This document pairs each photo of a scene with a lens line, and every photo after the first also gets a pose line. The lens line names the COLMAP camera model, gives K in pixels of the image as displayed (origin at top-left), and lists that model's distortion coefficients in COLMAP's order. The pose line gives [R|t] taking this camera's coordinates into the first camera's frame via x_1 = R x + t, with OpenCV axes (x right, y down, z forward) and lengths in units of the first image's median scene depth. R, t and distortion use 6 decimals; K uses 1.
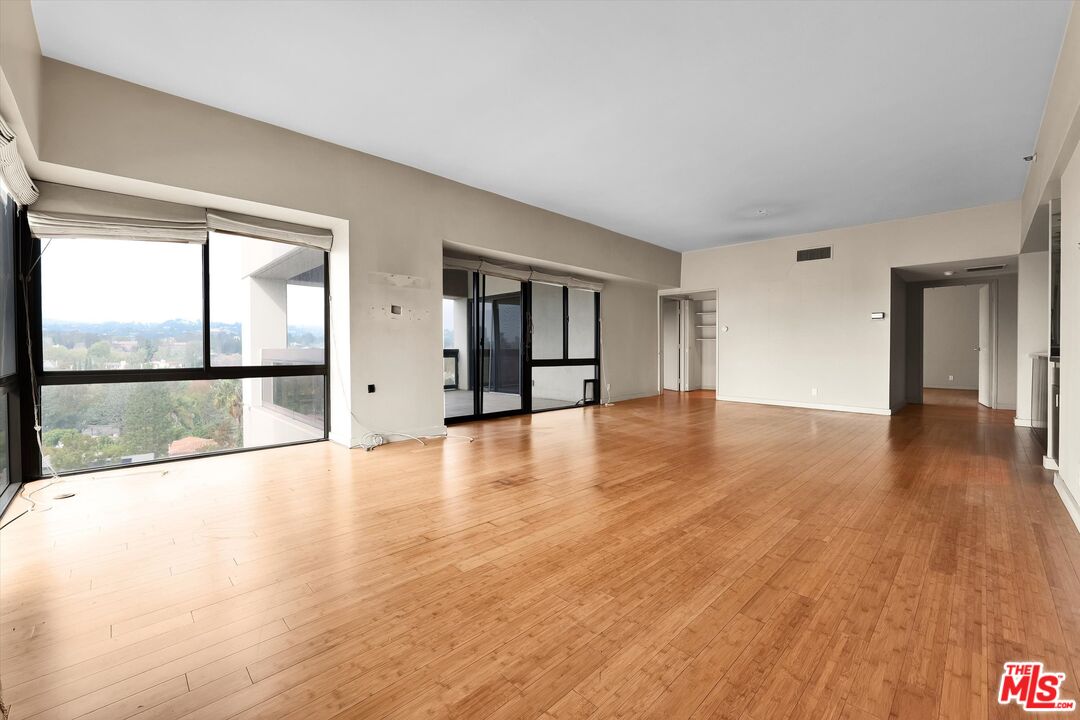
lens RADIAL K [[434.6, 0, 537.8], [0, 434.6, 357.2], [0, 0, 1]] dist [0.001071, 0.001286]
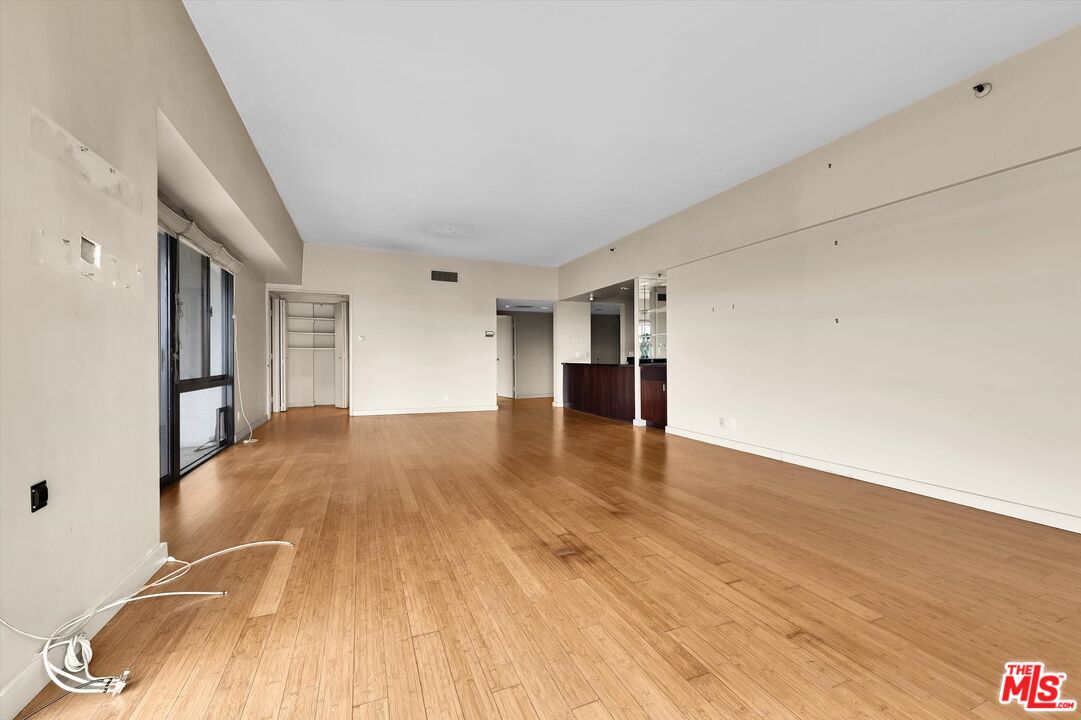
lens RADIAL K [[435.0, 0, 542.7], [0, 435.0, 356.4], [0, 0, 1]] dist [0.001071, 0.001286]
pose [[0.372439, 0.003637, 0.928050, -0.752625], [0.018747, 0.999759, -0.011441, -0.020688], [-0.927867, 0.021659, 0.372281, 0.785212]]
